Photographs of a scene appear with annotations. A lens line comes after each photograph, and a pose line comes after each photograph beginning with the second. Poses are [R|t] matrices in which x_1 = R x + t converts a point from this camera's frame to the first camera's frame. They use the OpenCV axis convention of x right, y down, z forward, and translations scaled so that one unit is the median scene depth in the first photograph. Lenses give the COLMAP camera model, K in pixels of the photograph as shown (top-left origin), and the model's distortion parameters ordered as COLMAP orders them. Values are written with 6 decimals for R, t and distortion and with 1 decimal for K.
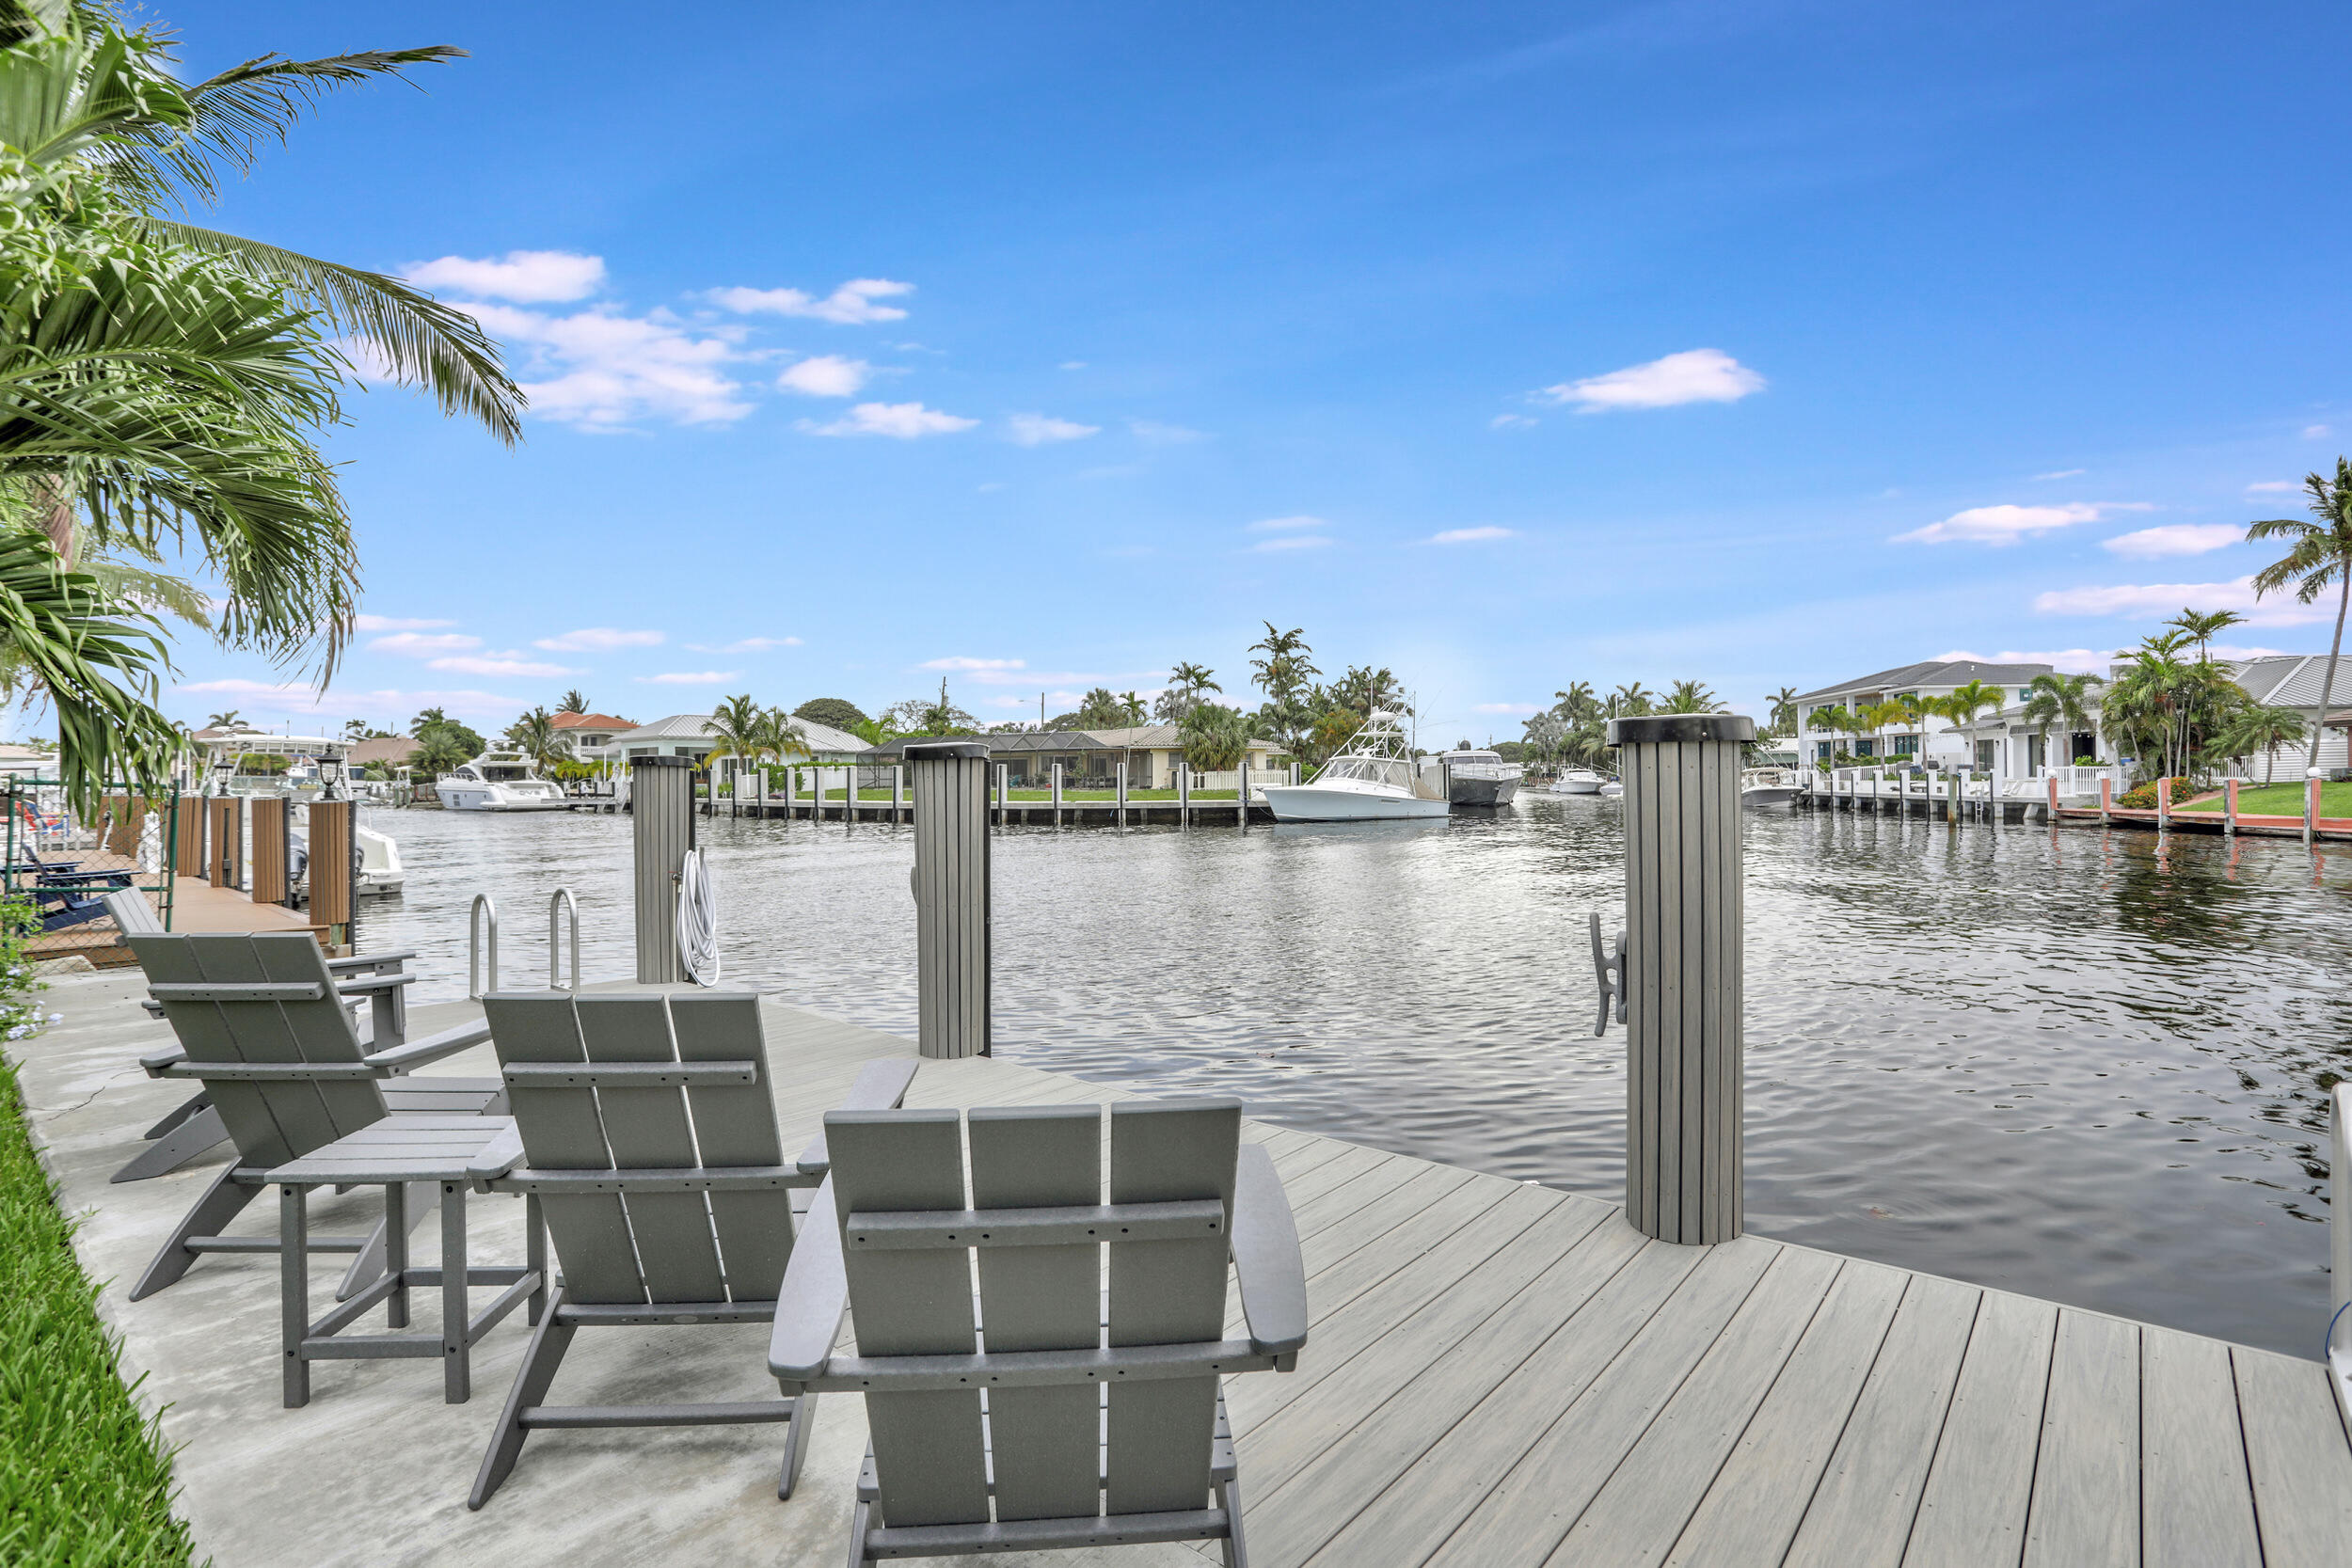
lens RADIAL K [[1112.9, 0, 1185.3], [0, 1112.9, 784.9], [0, 0, 1]] dist [-0.003501, -0.000683]
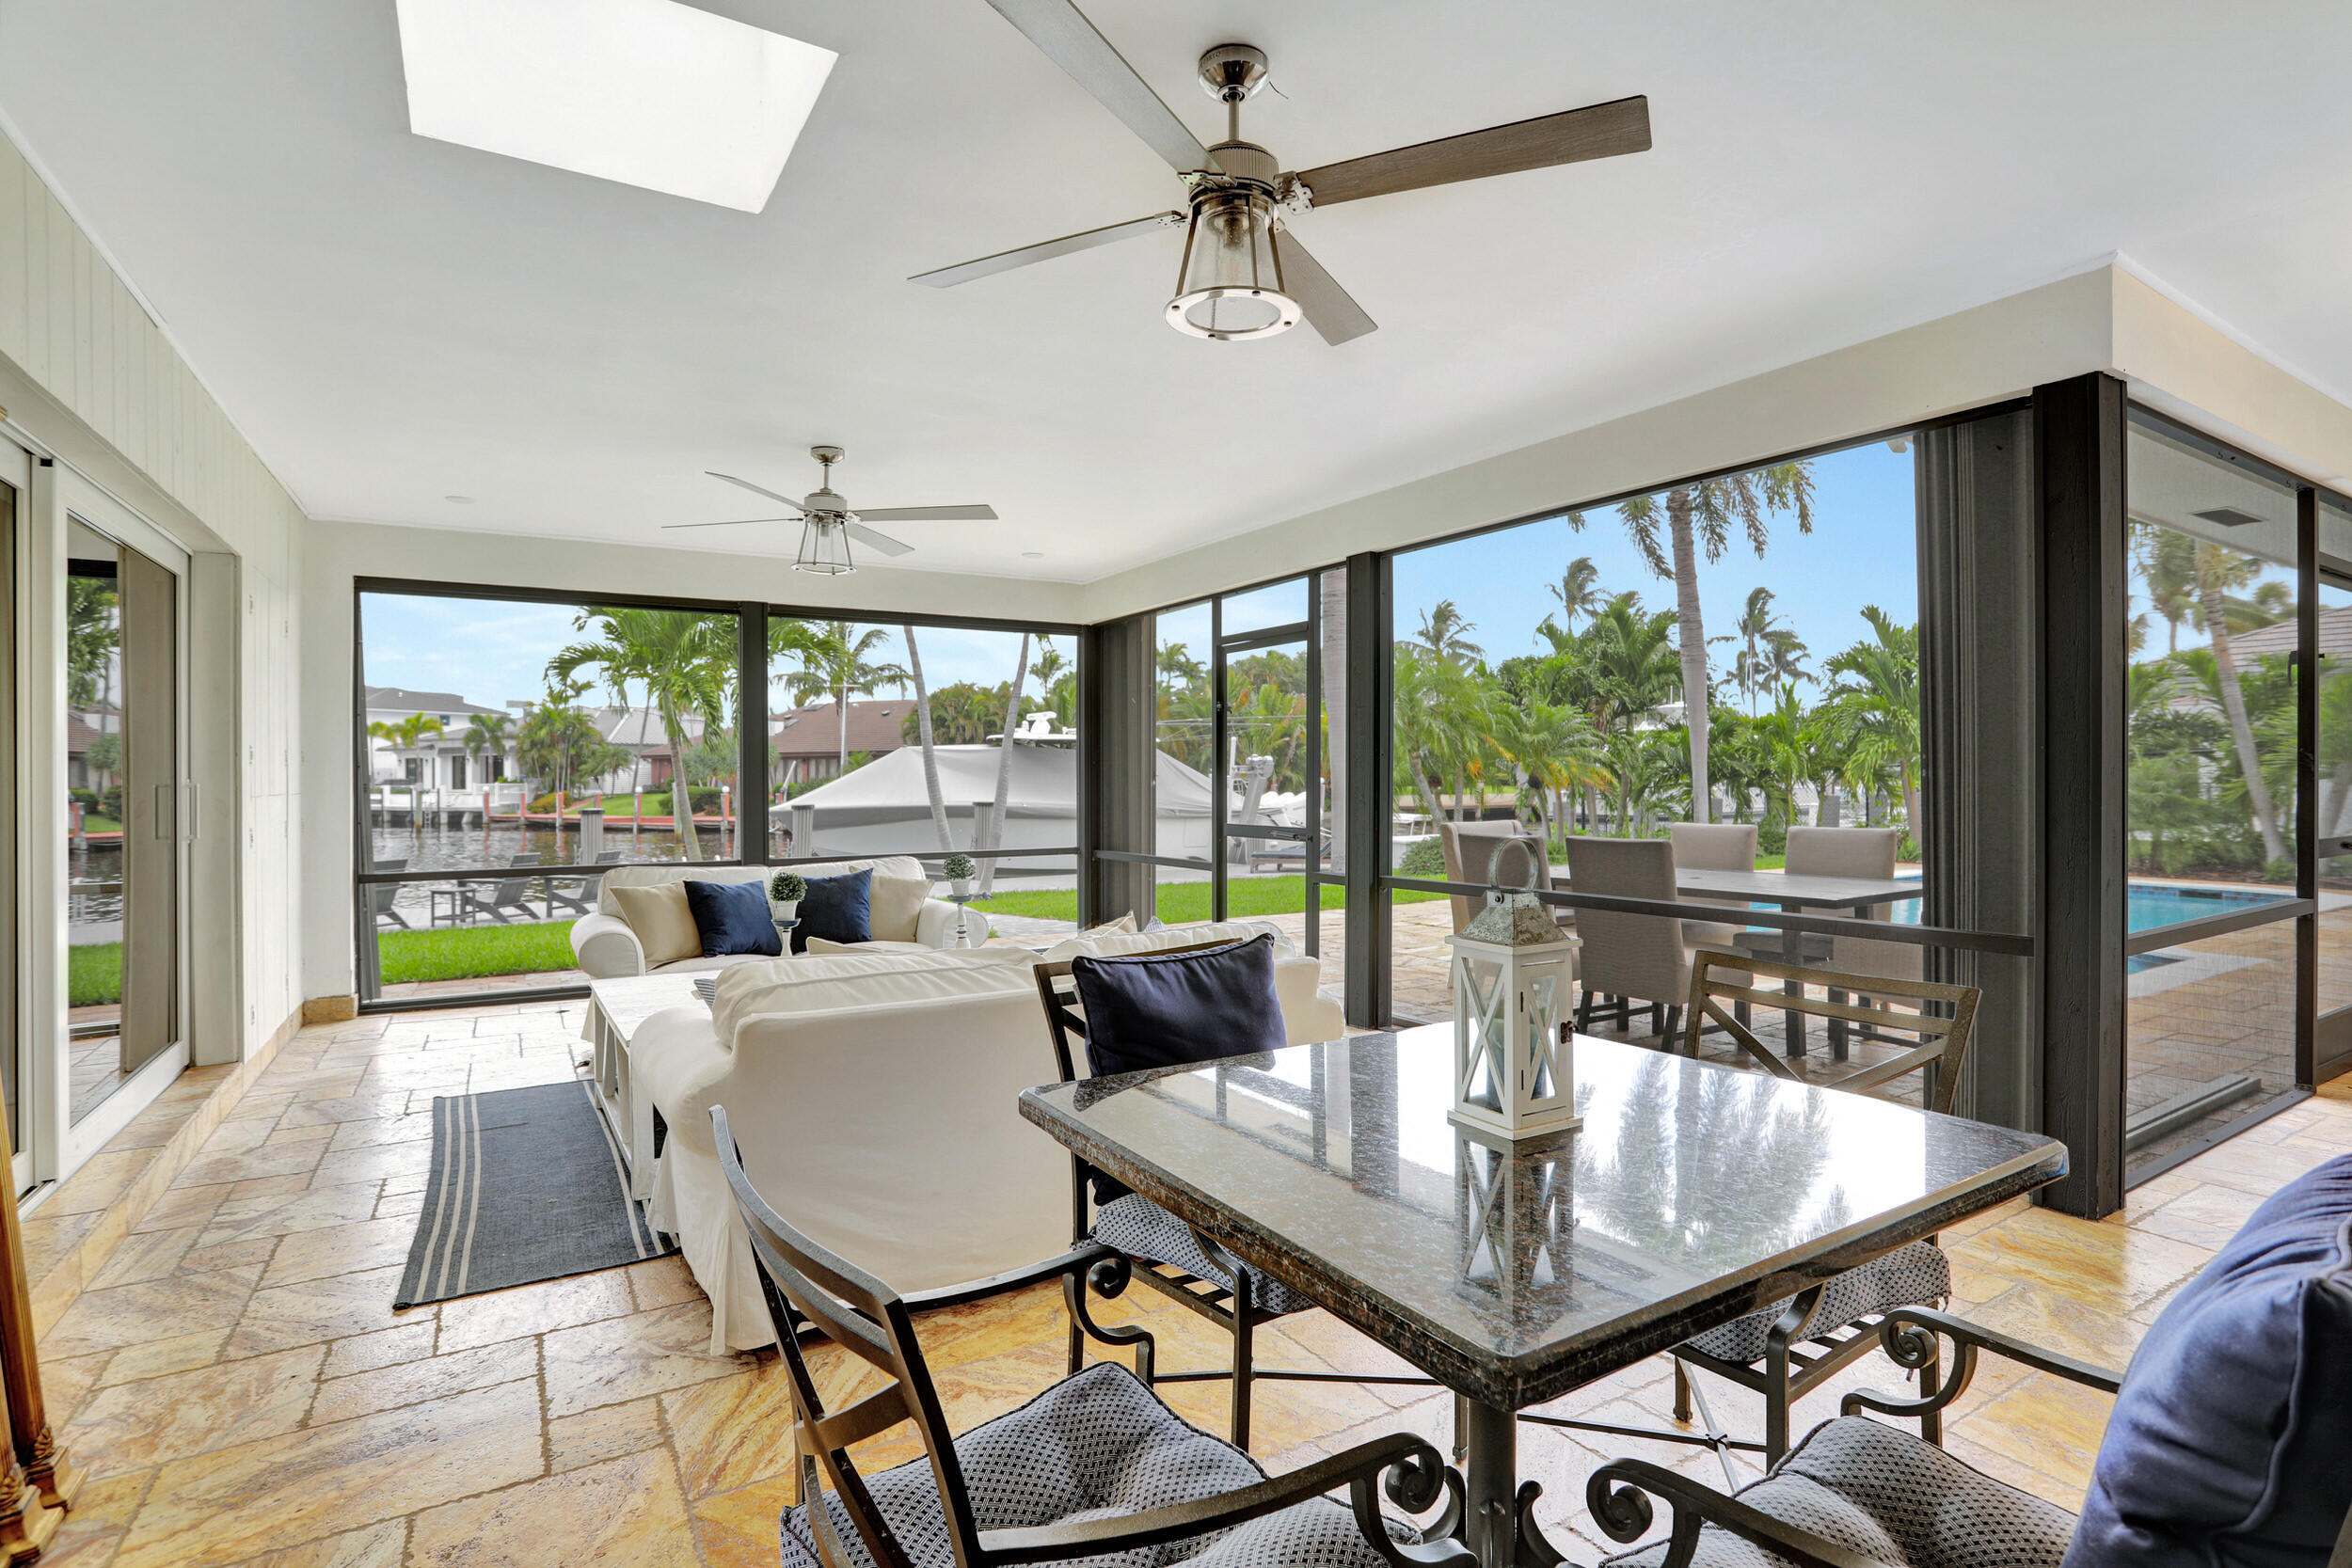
lens RADIAL K [[1165.9, 0, 1170.9], [0, 1165.9, 776.3], [0, 0, 1]] dist [-0.001473, 0.000359]
pose [[0.326464, 0.002956, 0.945205, -0.242365], [0.006853, 0.999961, -0.005494, -0.010683], [-0.945185, 0.008271, 0.326431, -0.210035]]
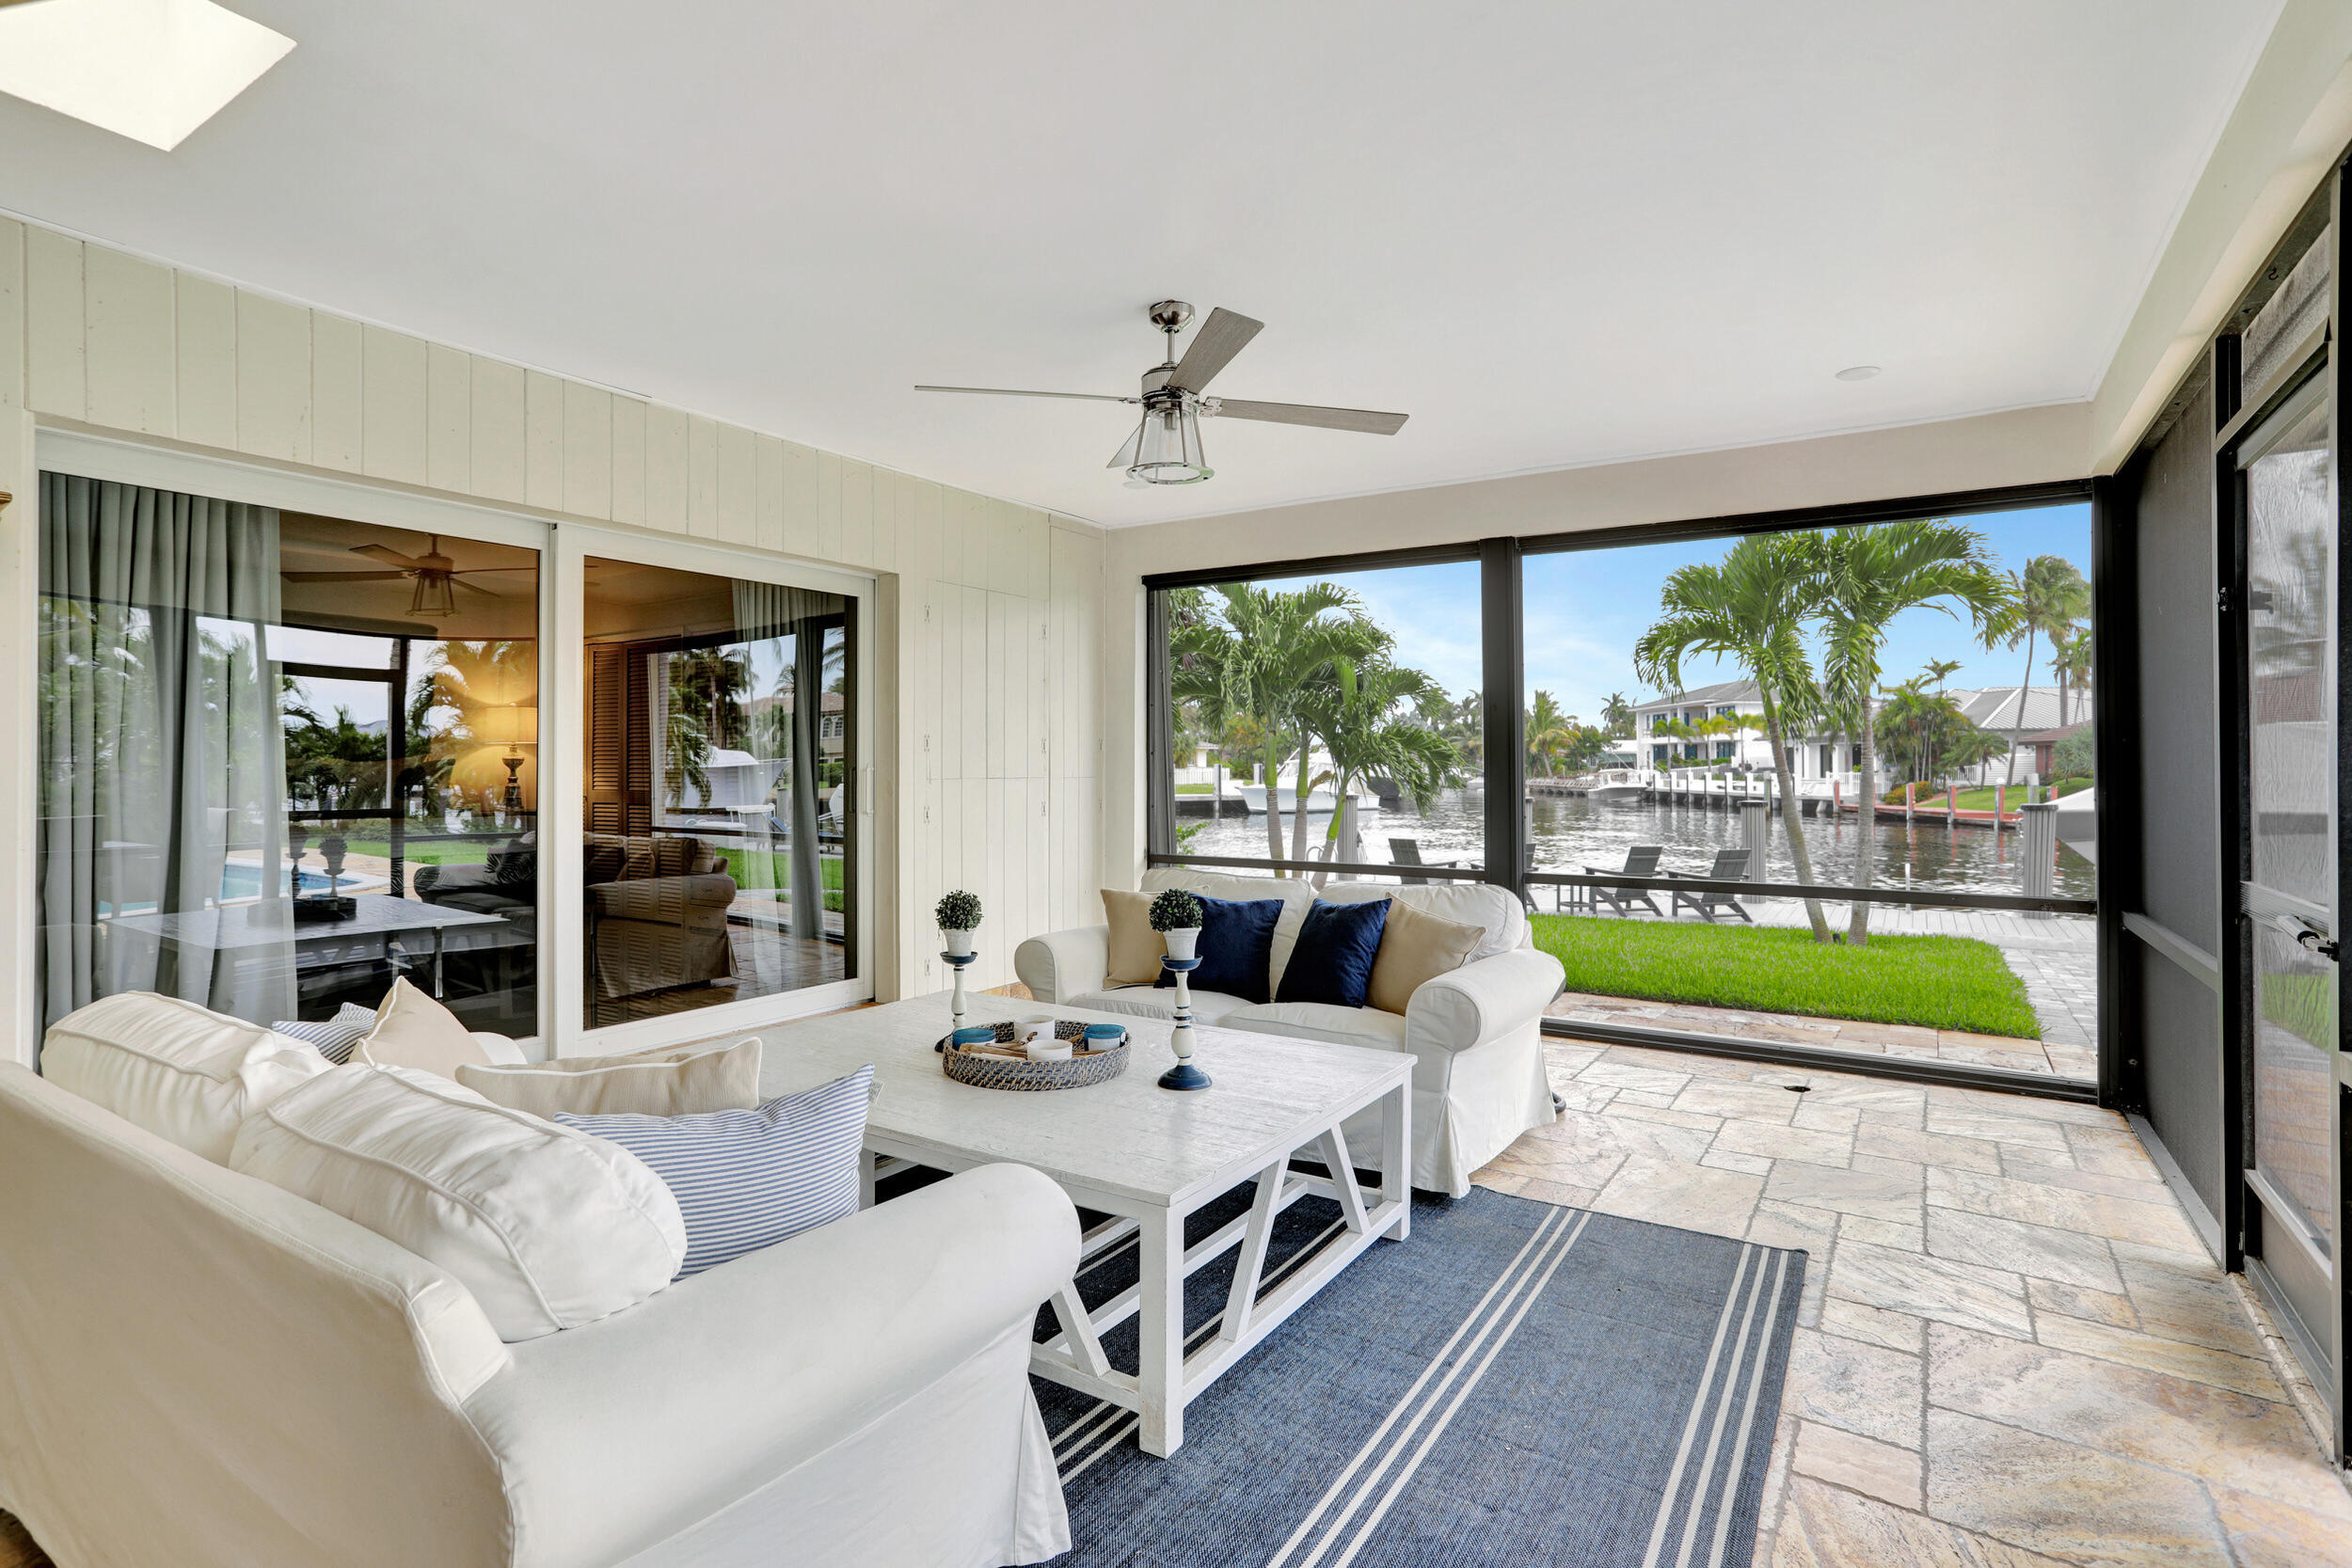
lens RADIAL K [[1158.2, 0, 1158.4], [0, 1158.2, 774.6], [0, 0, 1]] dist [-0.008559, 0.000089]
pose [[0.990954, 0.006300, 0.134058, -0.175405], [-0.006718, 0.999974, 0.002673, -0.011035], [-0.134037, -0.003549, 0.990970, -0.218468]]
